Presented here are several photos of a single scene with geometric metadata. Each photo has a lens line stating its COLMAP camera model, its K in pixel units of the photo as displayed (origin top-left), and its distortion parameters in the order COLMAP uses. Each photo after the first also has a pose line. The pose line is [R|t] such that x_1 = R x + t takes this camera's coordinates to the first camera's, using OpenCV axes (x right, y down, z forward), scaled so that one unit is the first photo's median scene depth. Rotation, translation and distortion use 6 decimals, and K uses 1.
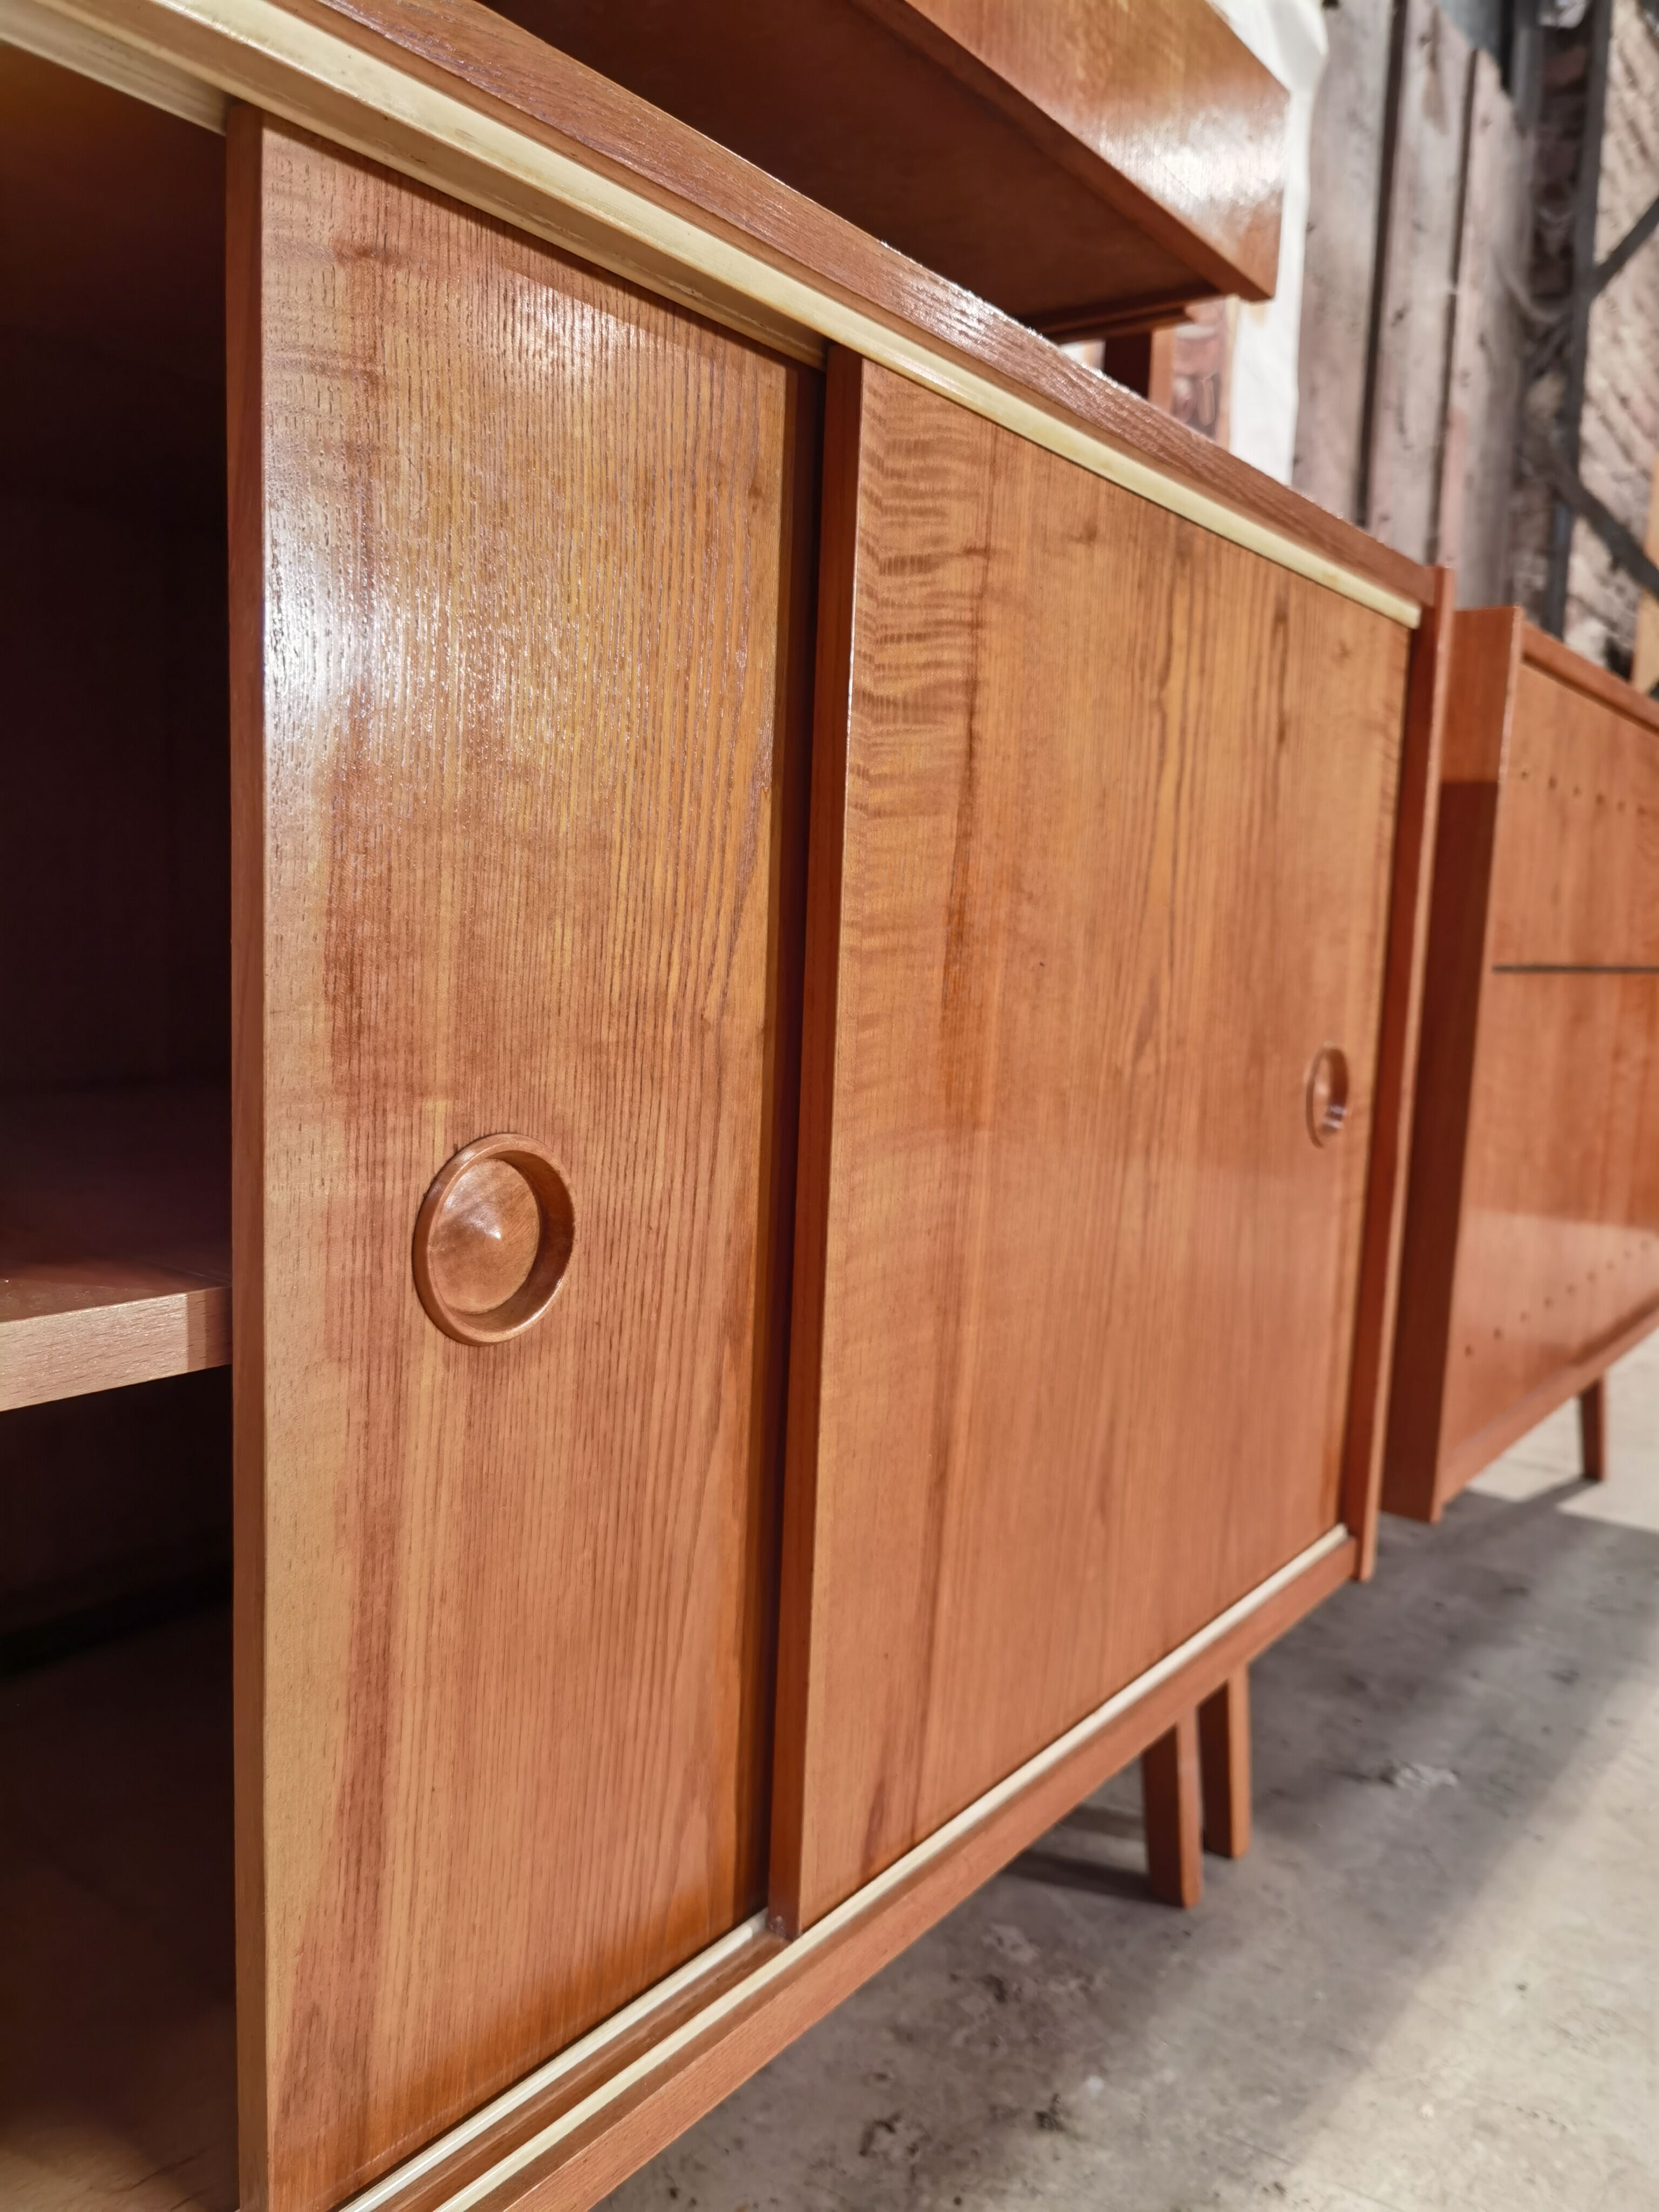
lens RADIAL K [[1657.1, 0, 827.7], [0, 1657.1, 1147.6], [0, 0, 1]] dist [0.007661, -0.013820]
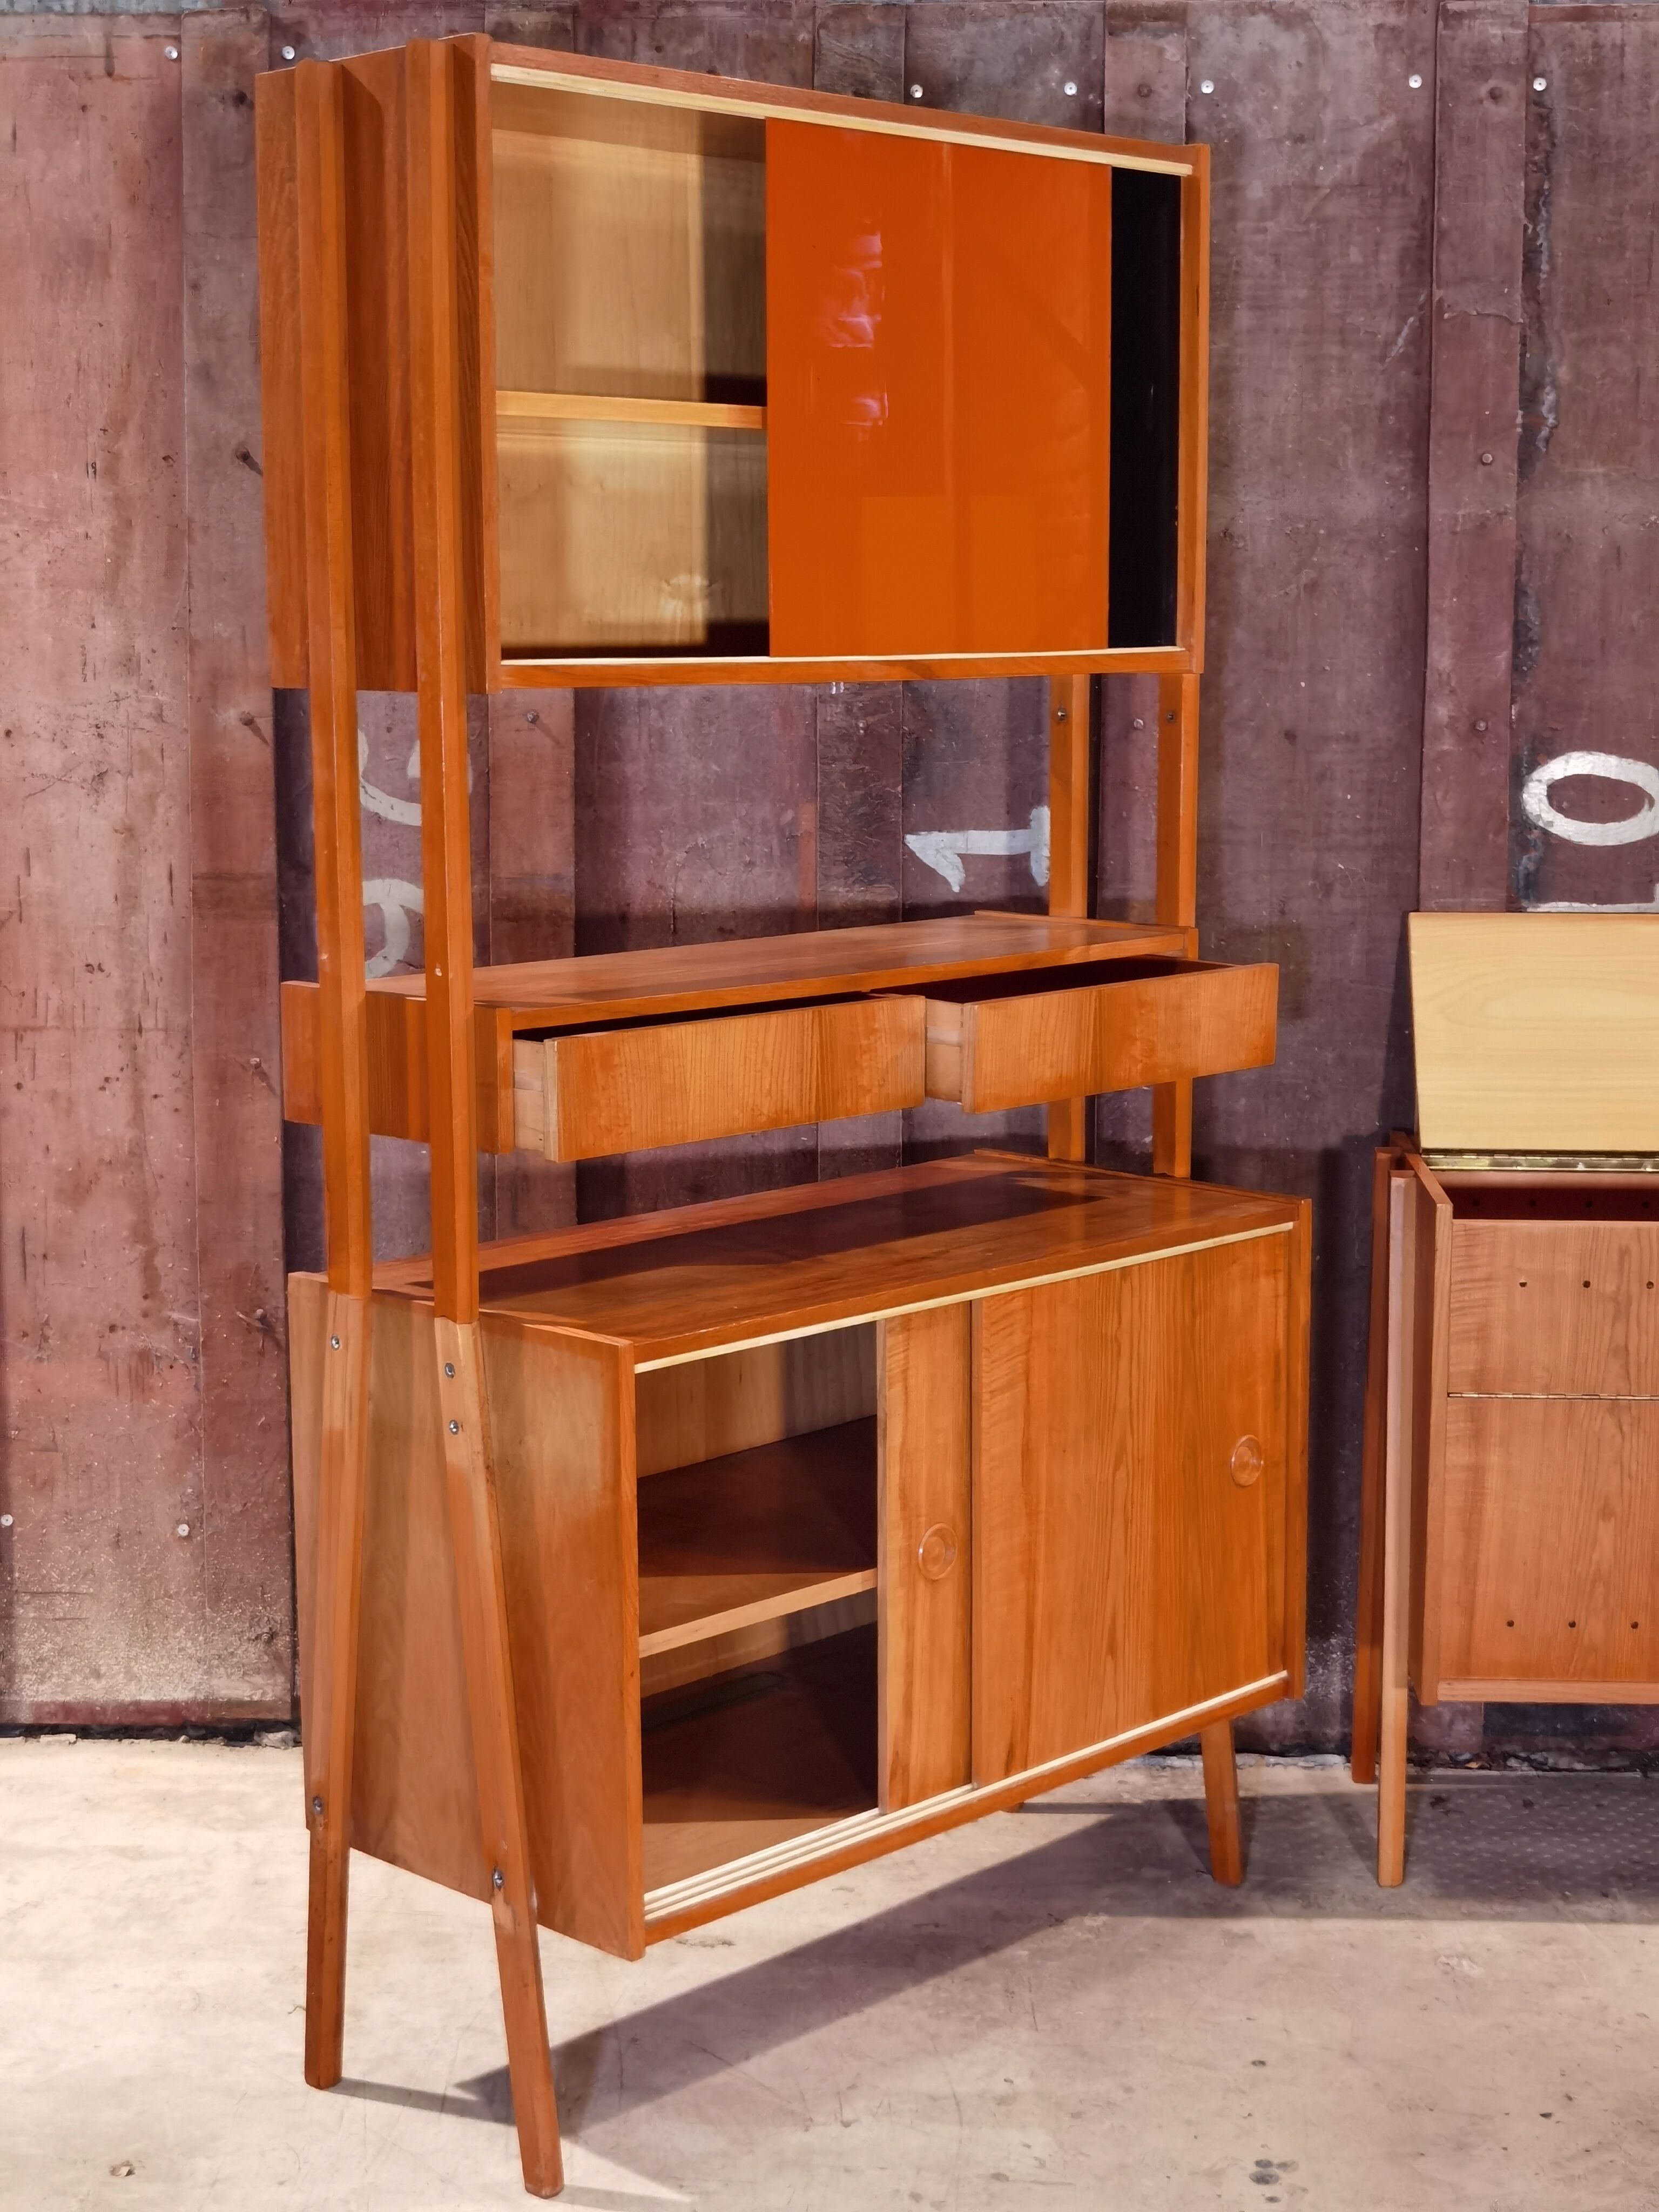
lens RADIAL K [[3272.0, 0, 885.4], [0, 3272.0, 1085.0], [0, 0, 1]] dist [-0.015792, 0.000000]
pose [[0.992439, -0.028054, -0.119490, 0.492319], [0.027514, 0.999602, -0.006169, -0.681879], [0.119615, 0.002835, 0.992816, -4.364955]]
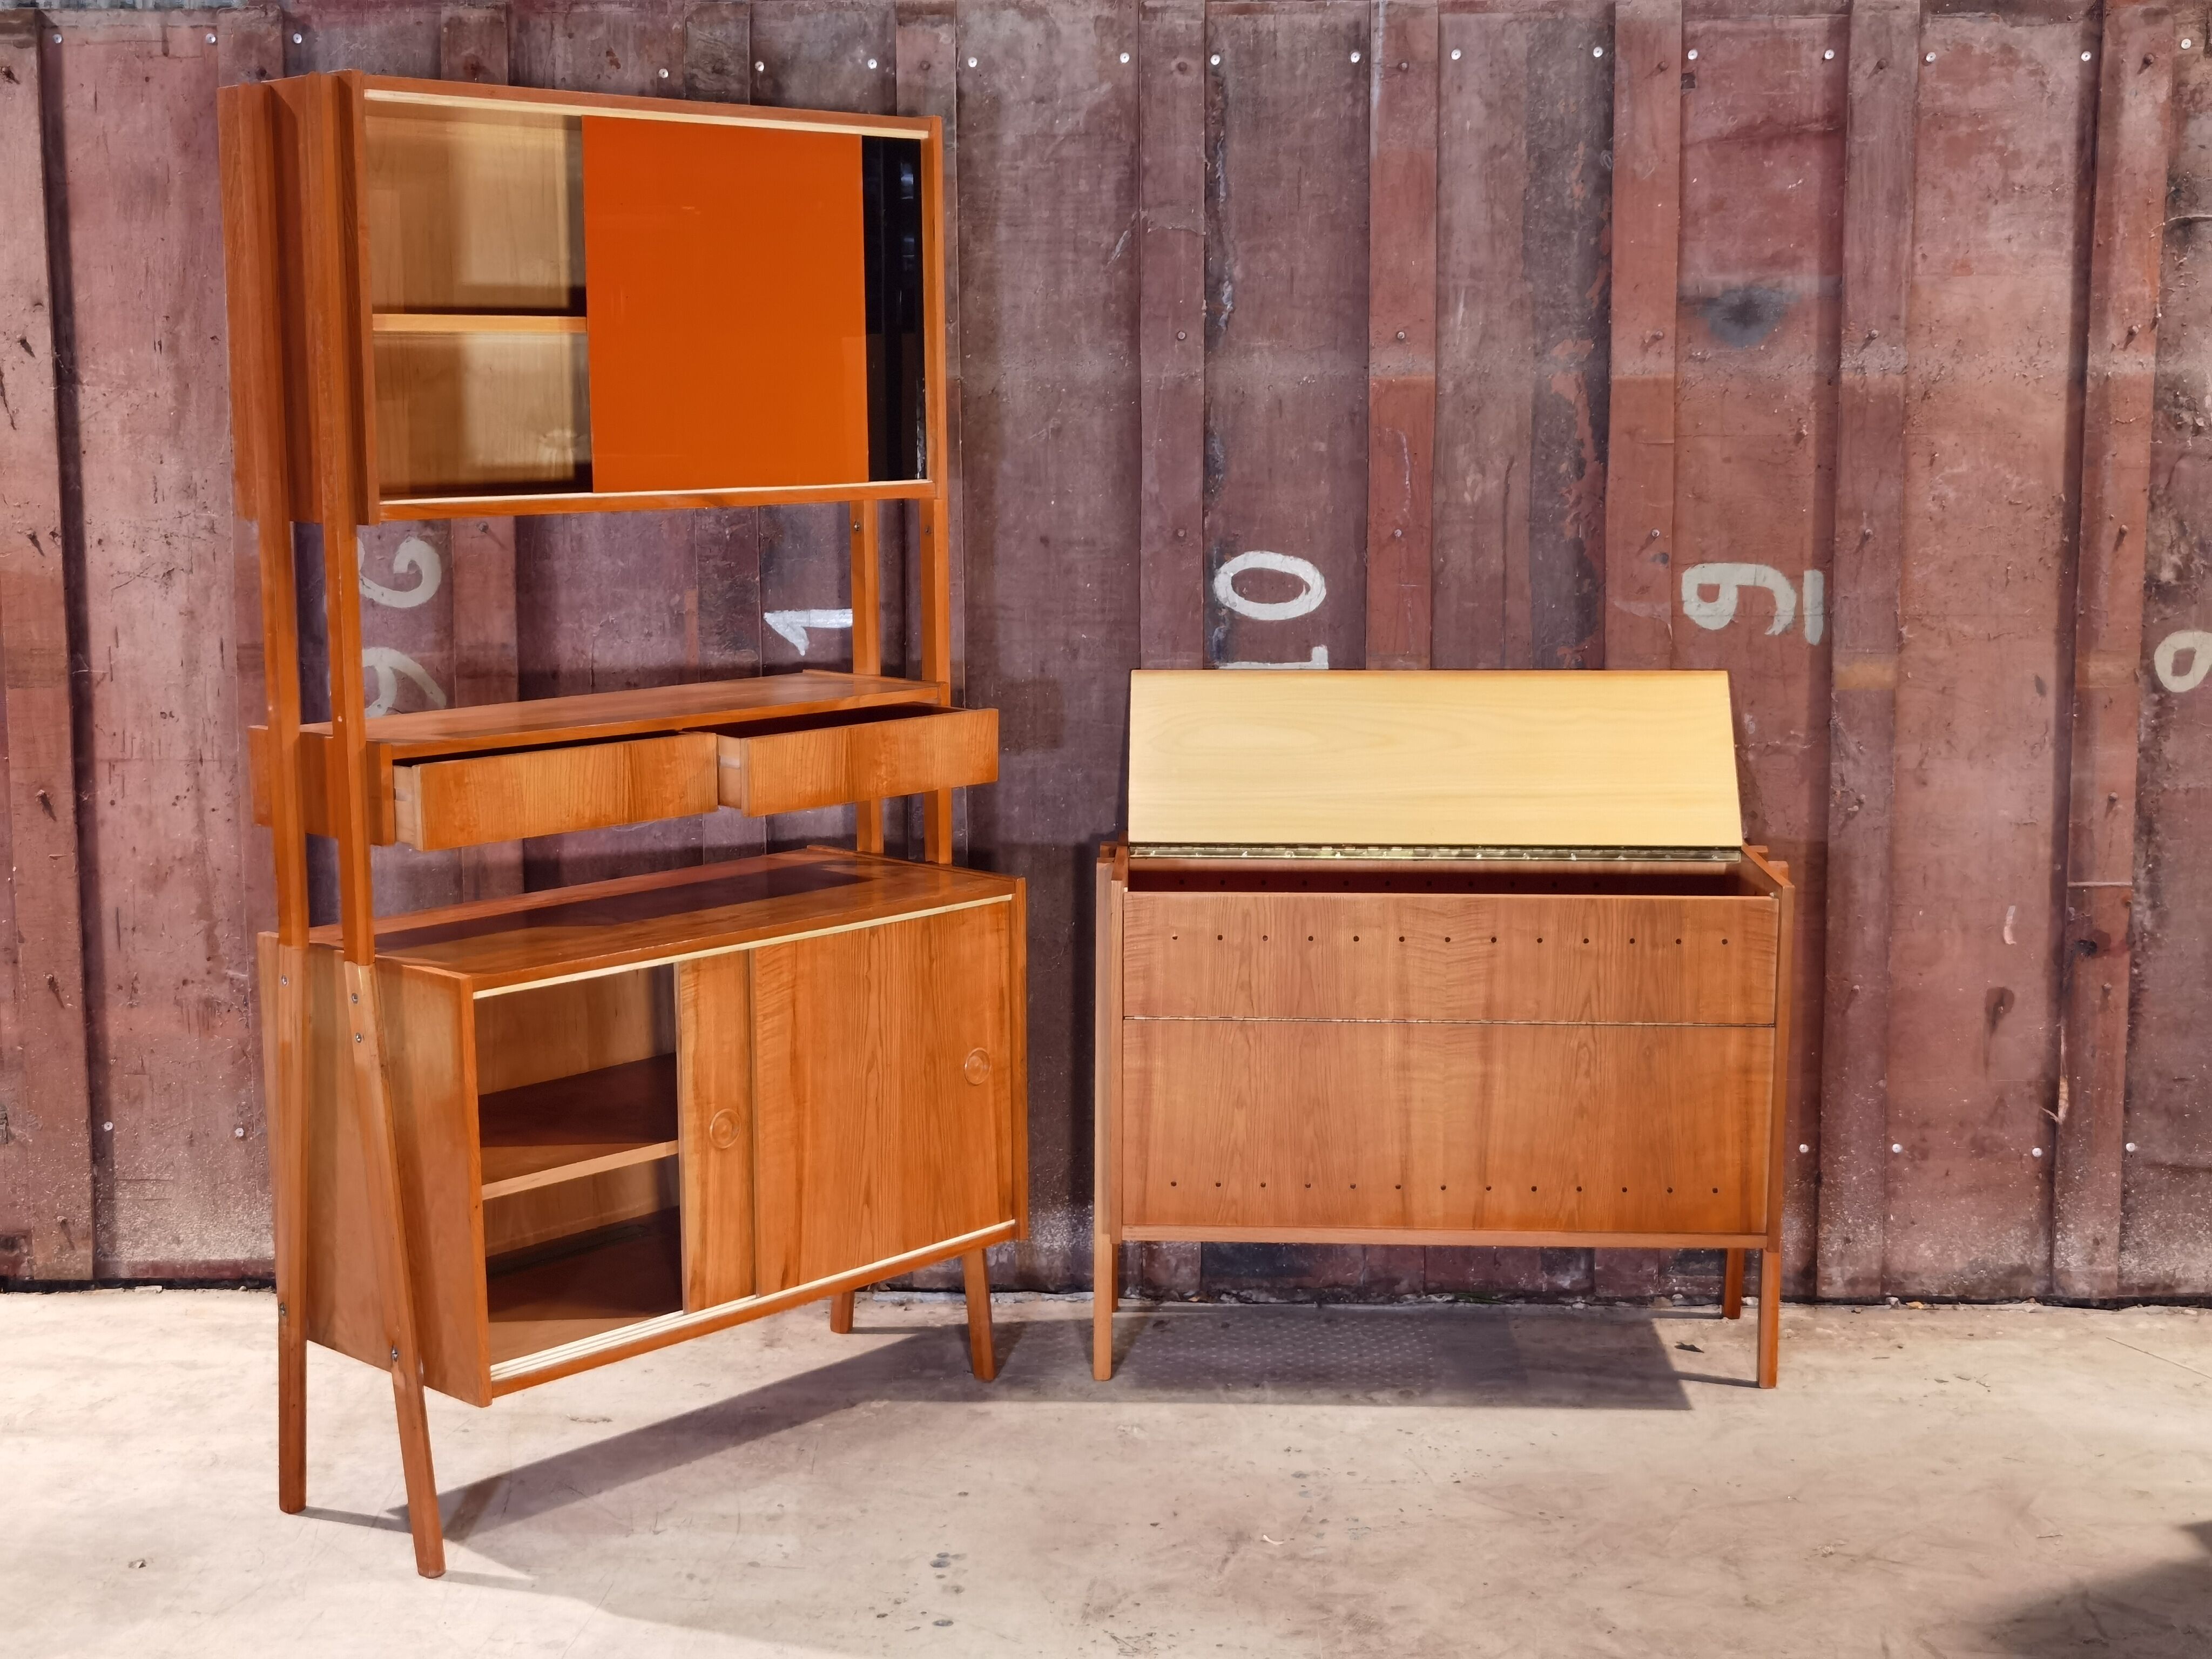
lens RADIAL K [[2882.2, 0, 1100.0], [0, 2882.2, 819.1], [0, 0, 1]] dist [-0.011903, 0.000000]
pose [[0.993245, -0.032816, -0.111298, 1.502814], [0.032921, 0.999458, -0.000896, -0.629009], [0.111267, -0.002775, 0.993787, -5.497377]]
